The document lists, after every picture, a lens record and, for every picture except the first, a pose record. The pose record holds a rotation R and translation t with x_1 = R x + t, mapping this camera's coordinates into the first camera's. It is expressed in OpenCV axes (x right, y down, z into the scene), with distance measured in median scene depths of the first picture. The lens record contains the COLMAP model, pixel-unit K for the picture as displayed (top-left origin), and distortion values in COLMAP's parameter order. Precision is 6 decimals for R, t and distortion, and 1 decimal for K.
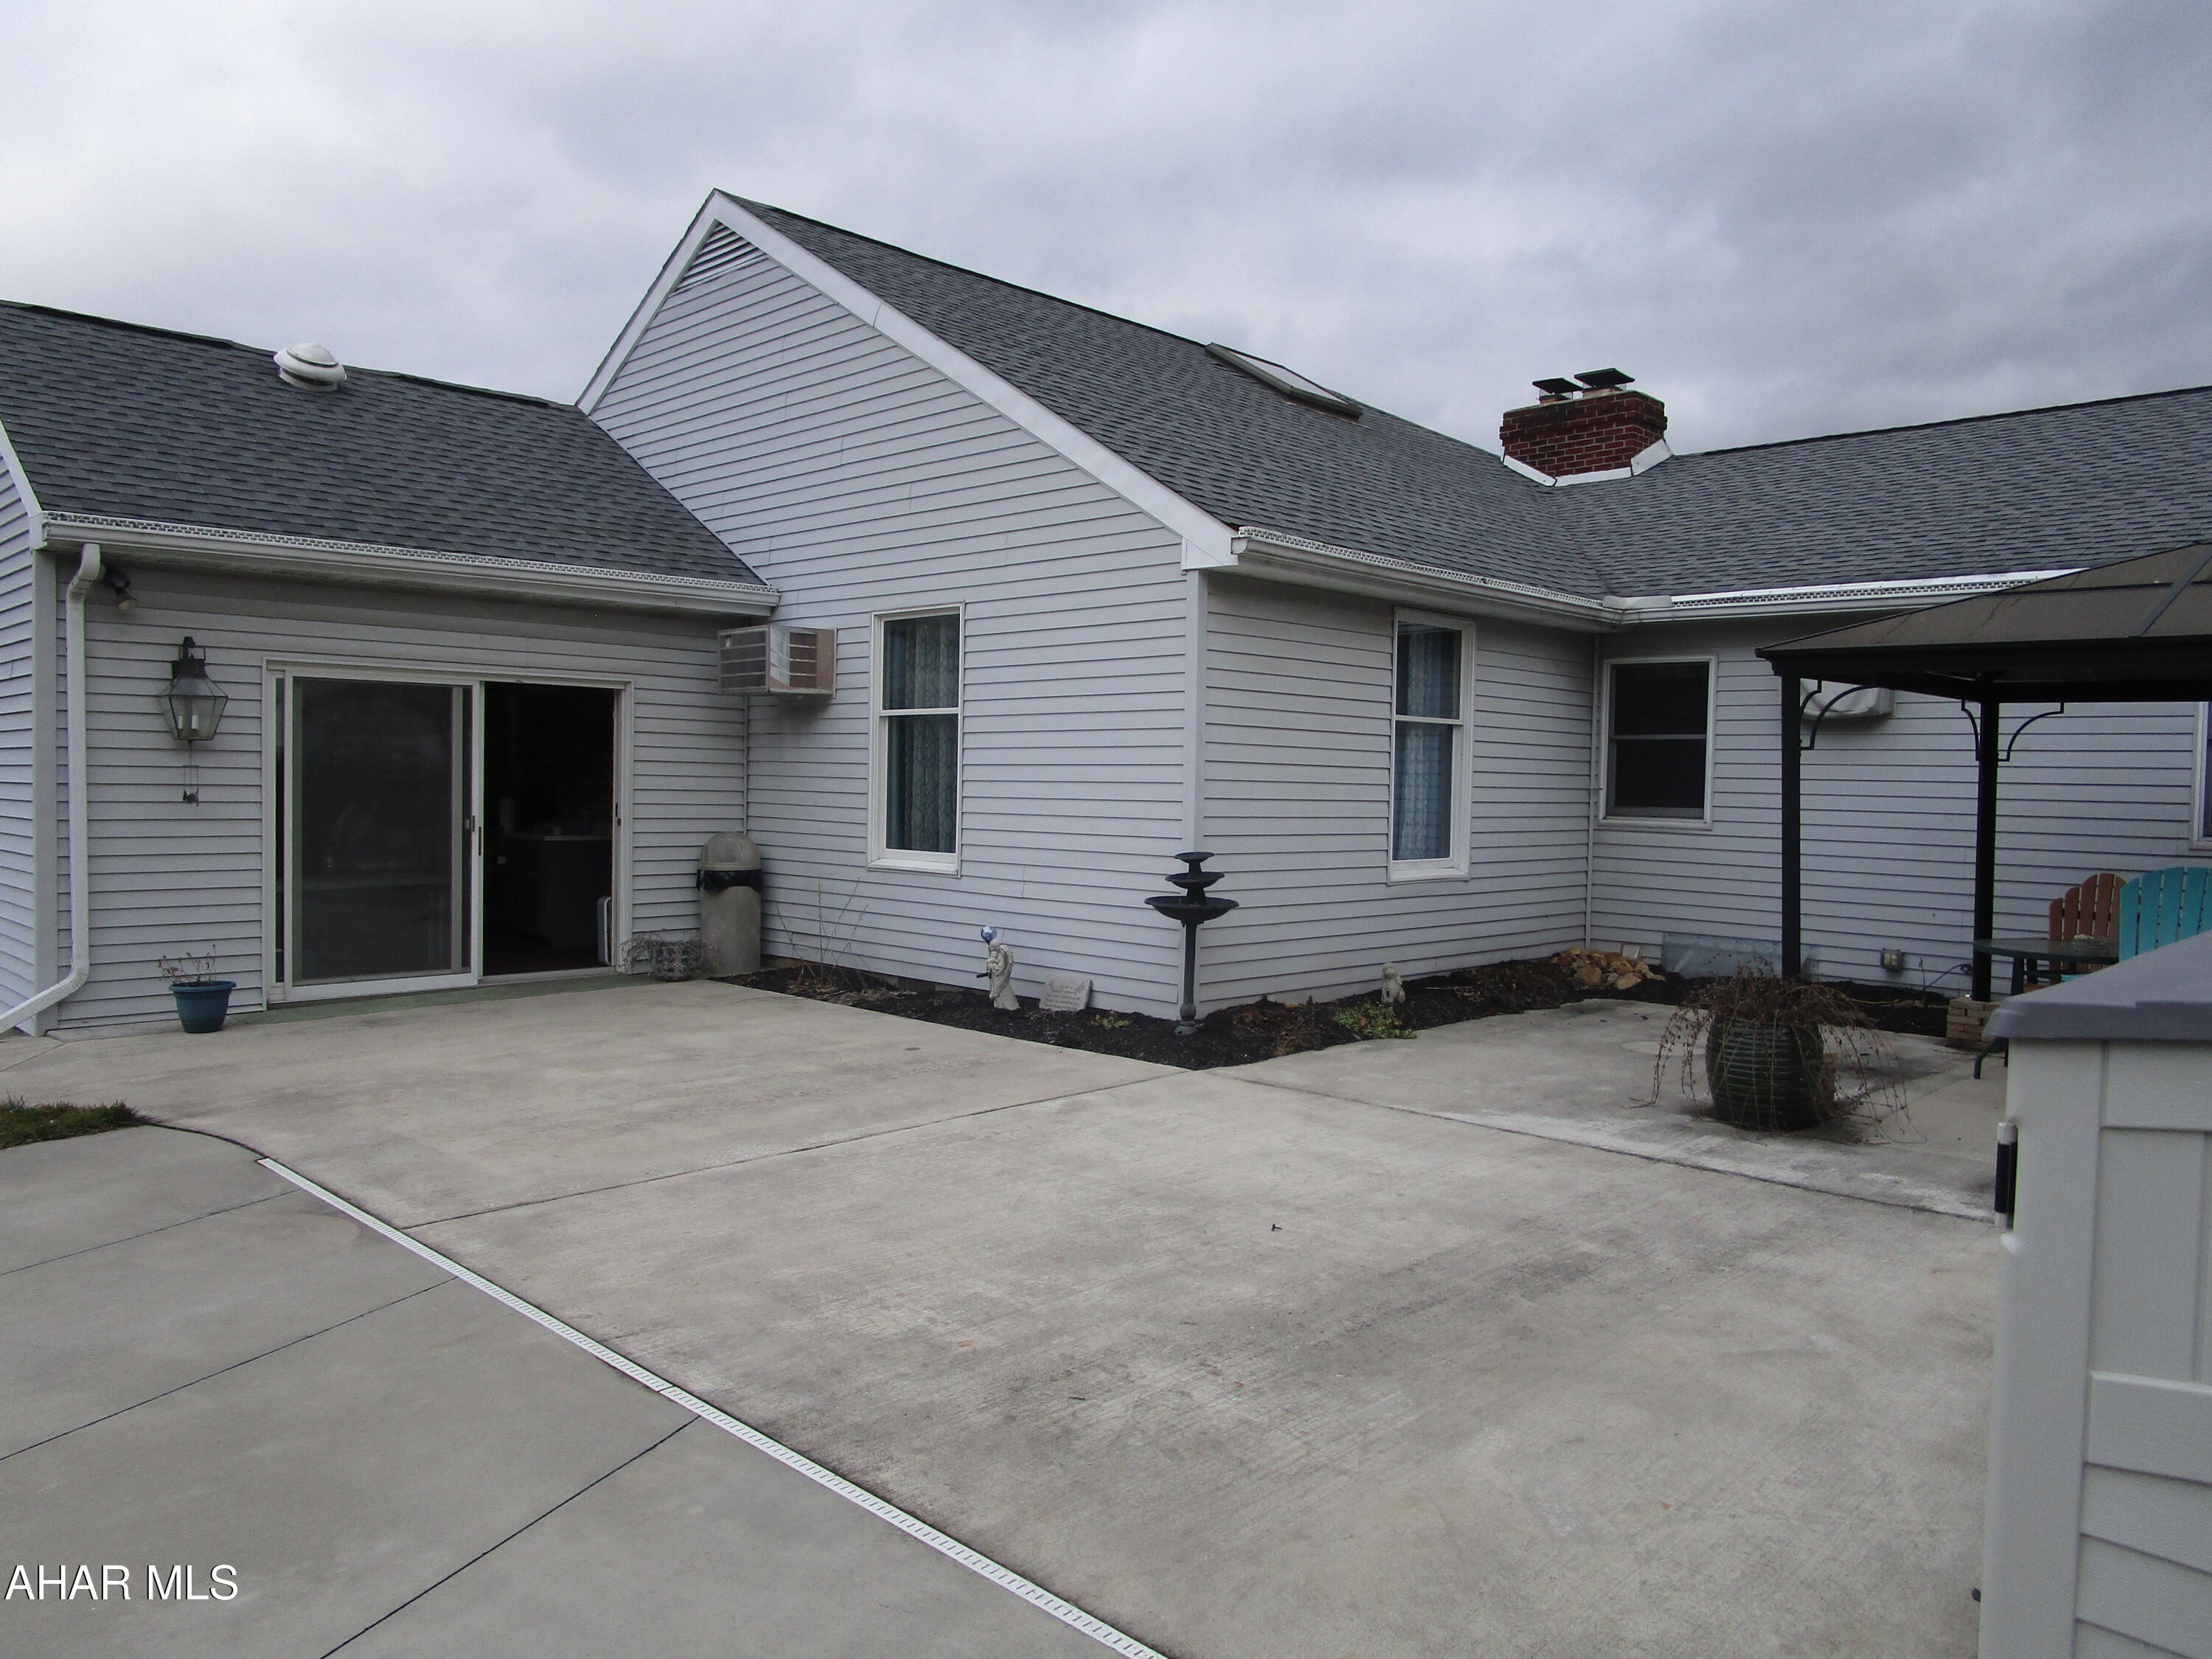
lens RADIAL K [[1571.7, 0, 1105.6], [0, 1571.7, 840.8], [0, 0, 1]] dist [-0.033857, 0.019715]
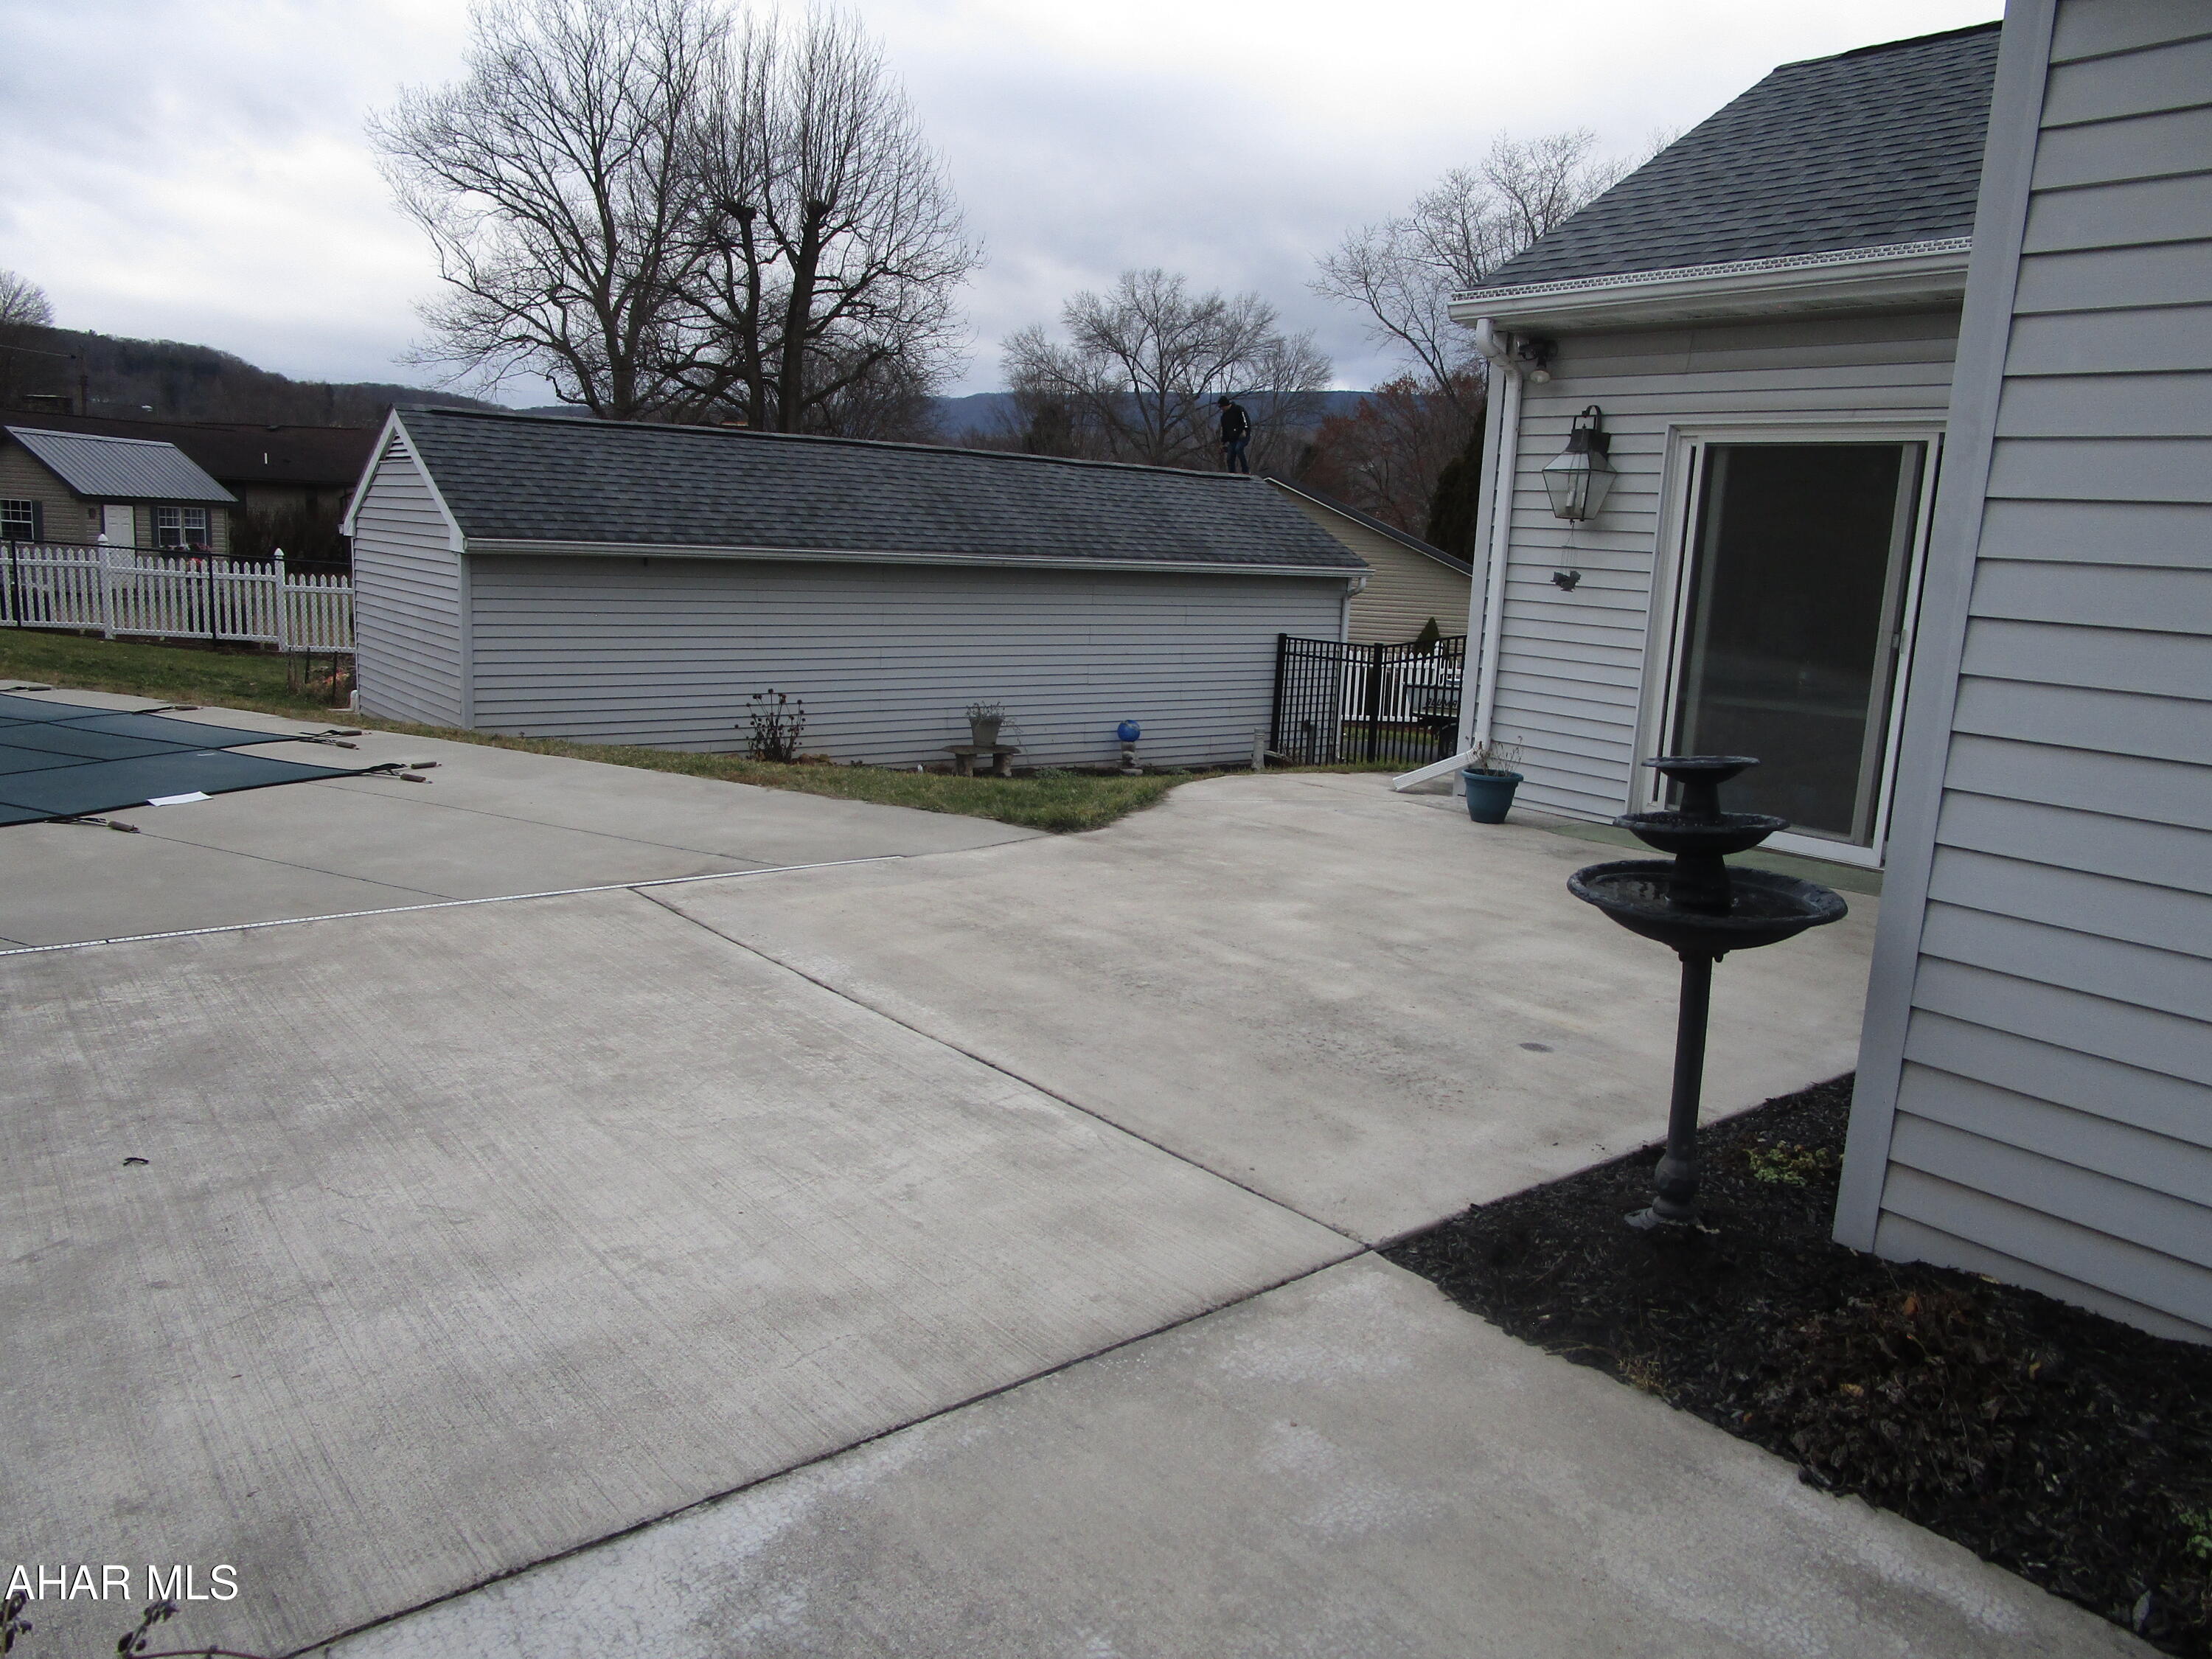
lens RADIAL K [[1571.7, 0, 1112.1], [0, 1571.7, 824.1], [0, 0, 1]] dist [-0.033857, 0.019715]
pose [[-0.113318, 0.167021, -0.979420, 0.383063], [-0.083409, 0.980690, 0.176888, -0.027184], [0.990052, 0.101737, -0.097199, 0.812505]]
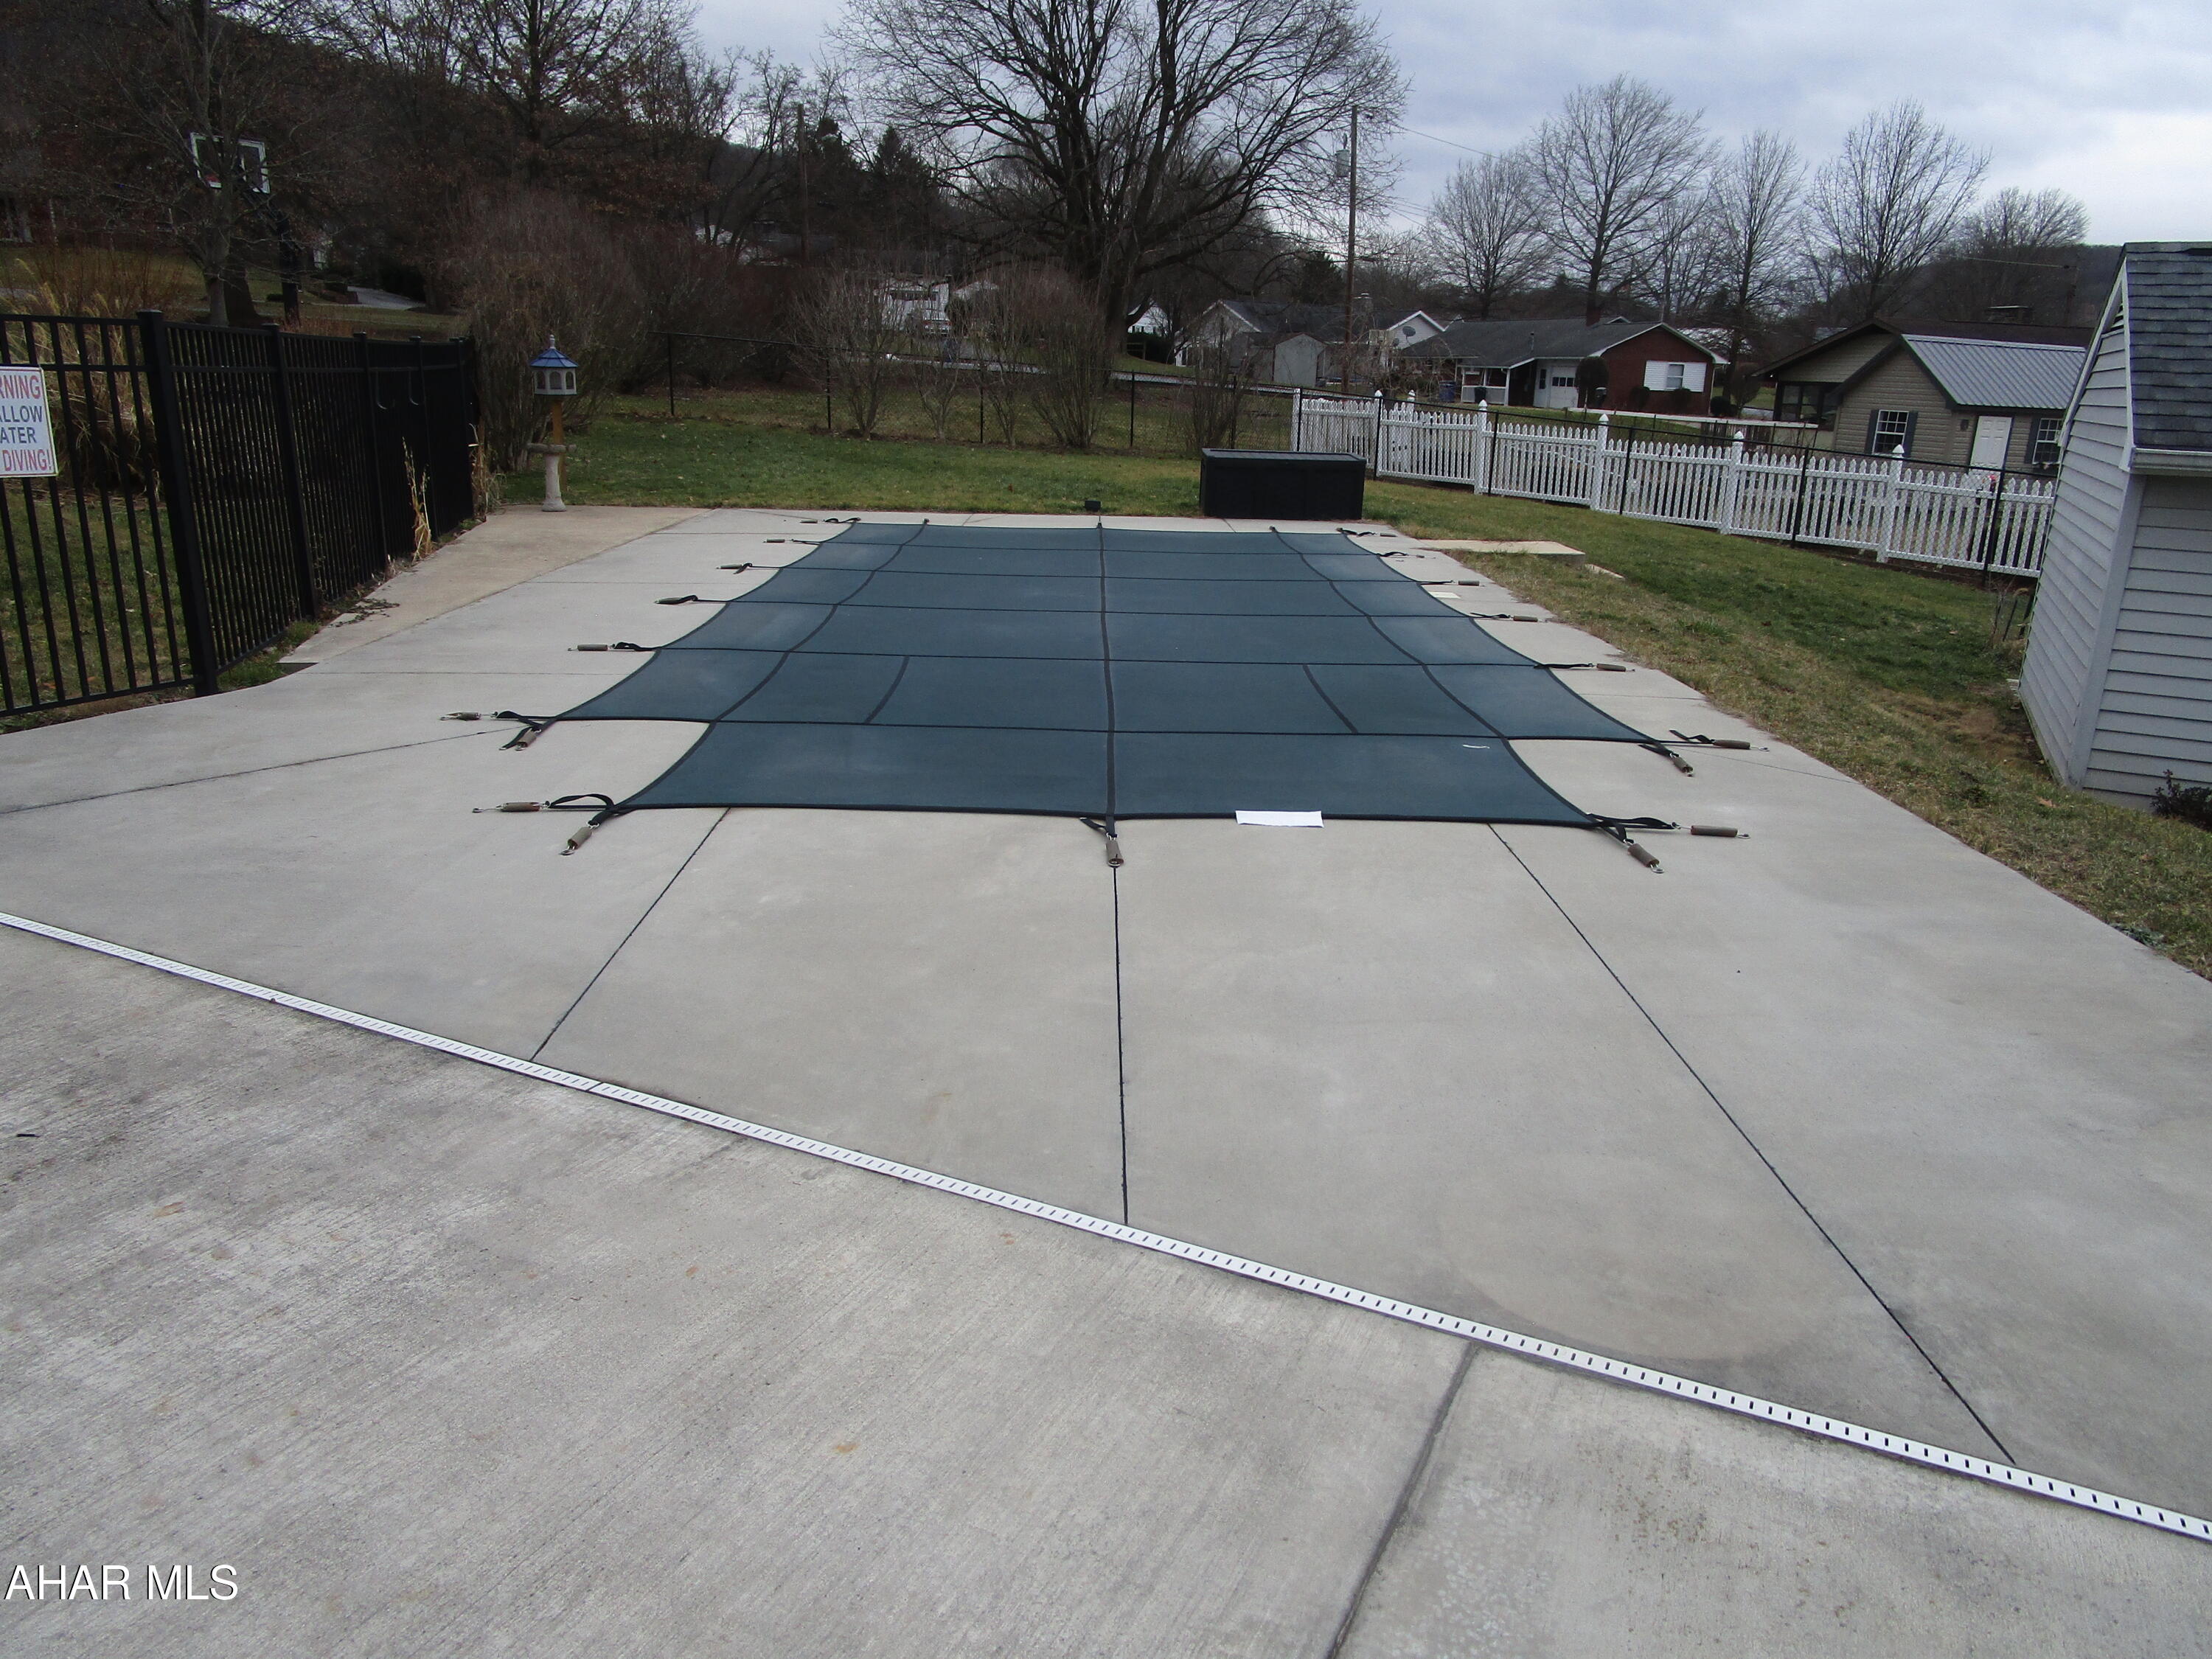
lens RADIAL K [[1571.7, 0, 1118.8], [0, 1571.7, 830.0], [0, 0, 1]] dist [-0.033857, 0.019715]
pose [[-0.942619, 0.057025, -0.328963, -0.112889], [-0.050882, 0.949259, 0.310352, -0.020412], [0.329969, 0.309282, -0.891888, 0.727248]]
